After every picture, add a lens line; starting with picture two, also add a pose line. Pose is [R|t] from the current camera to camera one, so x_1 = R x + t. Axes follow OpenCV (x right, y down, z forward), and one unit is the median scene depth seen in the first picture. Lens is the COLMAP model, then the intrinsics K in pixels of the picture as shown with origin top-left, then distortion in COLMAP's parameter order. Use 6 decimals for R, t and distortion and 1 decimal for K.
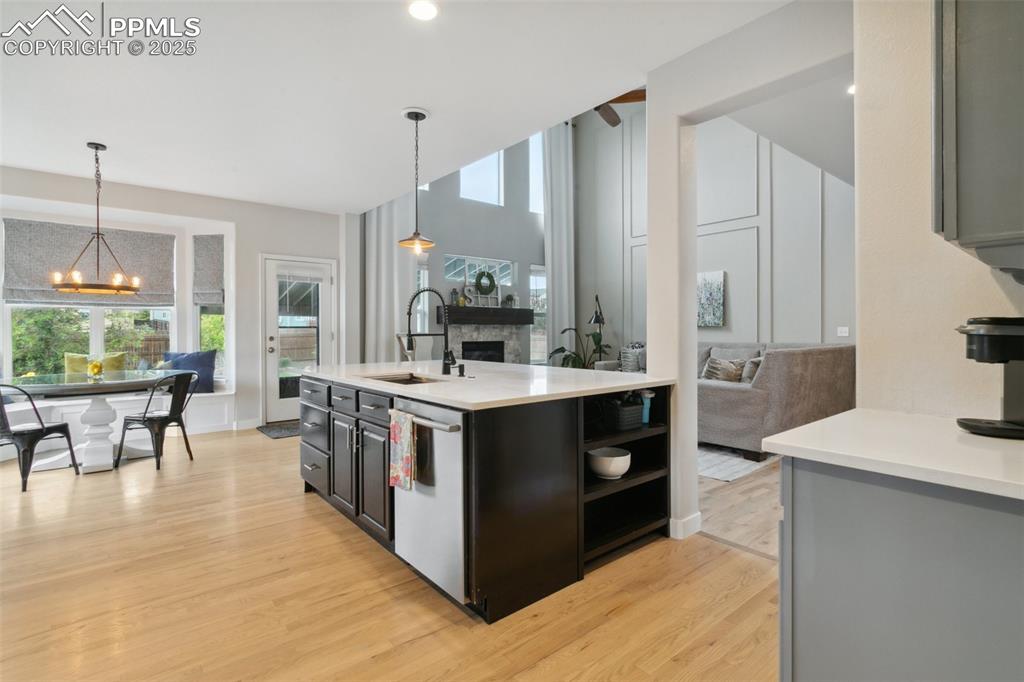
lens RADIAL K [[485.8, 0, 508.9], [0, 485.8, 332.4], [0, 0, 1]] dist [0.001383, -0.001065]
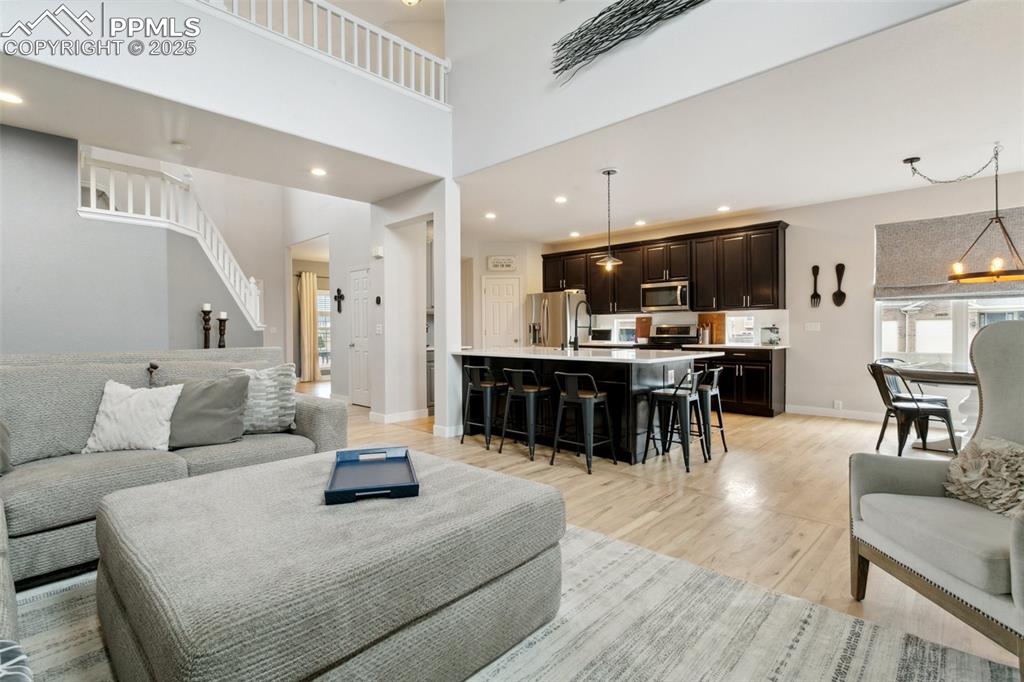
lens RADIAL K [[485.8, 0, 502.2], [0, 485.8, 337.8], [0, 0, 1]] dist [0.001383, -0.001065]
pose [[-0.994643, 0.009212, -0.102963, 0.118848], [0.007492, 0.999826, 0.017078, 0.004416], [0.103102, 0.016215, -0.994539, 1.049015]]
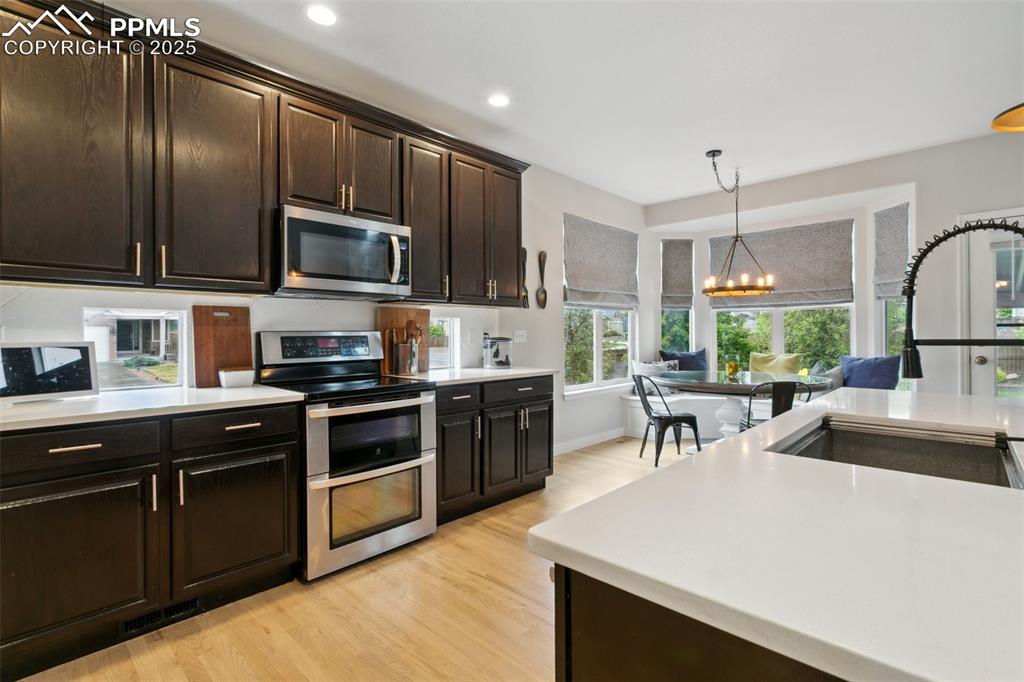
lens RADIAL K [[485.8, 0, 496.5], [0, 485.8, 336.2], [0, 0, 1]] dist [0.001383, -0.001065]
pose [[0.105650, 0.007334, -0.994376, 0.067410], [0.000922, 0.999972, 0.007473, -0.001321], [0.994403, -0.001706, 0.105641, 0.220205]]
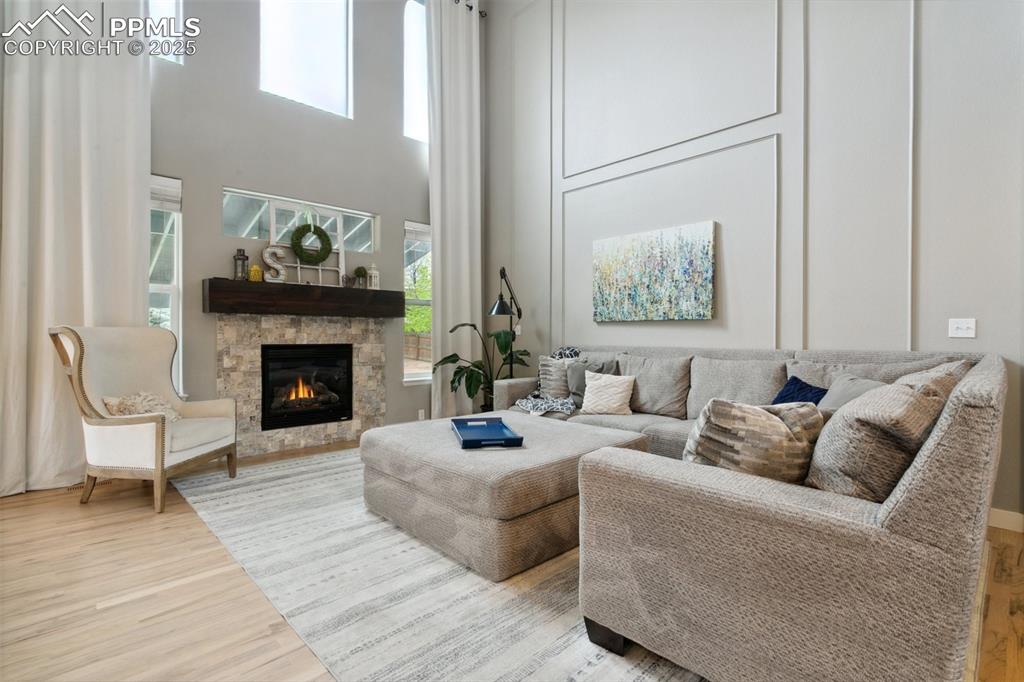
lens RADIAL K [[485.8, 0, 506.8], [0, 485.8, 336.3], [0, 0, 1]] dist [0.001383, -0.001065]
pose [[0.998224, 0.005314, 0.059336, 0.156144], [-0.005480, 0.999982, 0.002634, 0.006030], [-0.059321, -0.002954, 0.998235, 0.415500]]
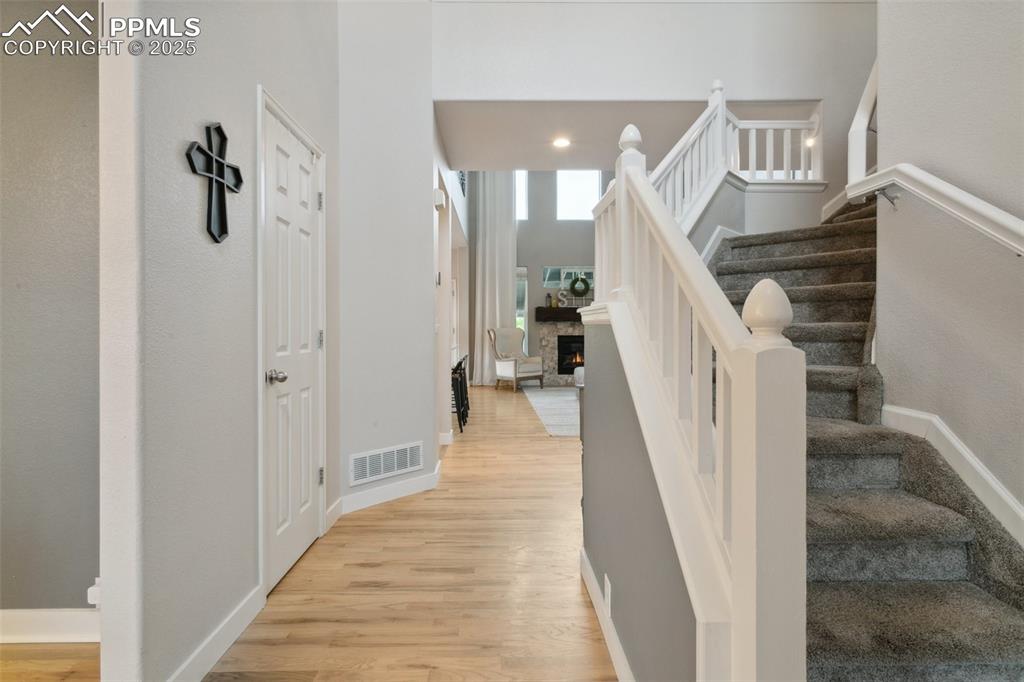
lens RADIAL K [[485.8, 0, 509.9], [0, 485.8, 335.6], [0, 0, 1]] dist [0.001383, -0.001065]
pose [[0.793354, 0.005805, -0.608733, 0.567088], [-0.000423, 0.999960, 0.008985, 0.008210], [0.608760, -0.006871, 0.793325, -0.067442]]
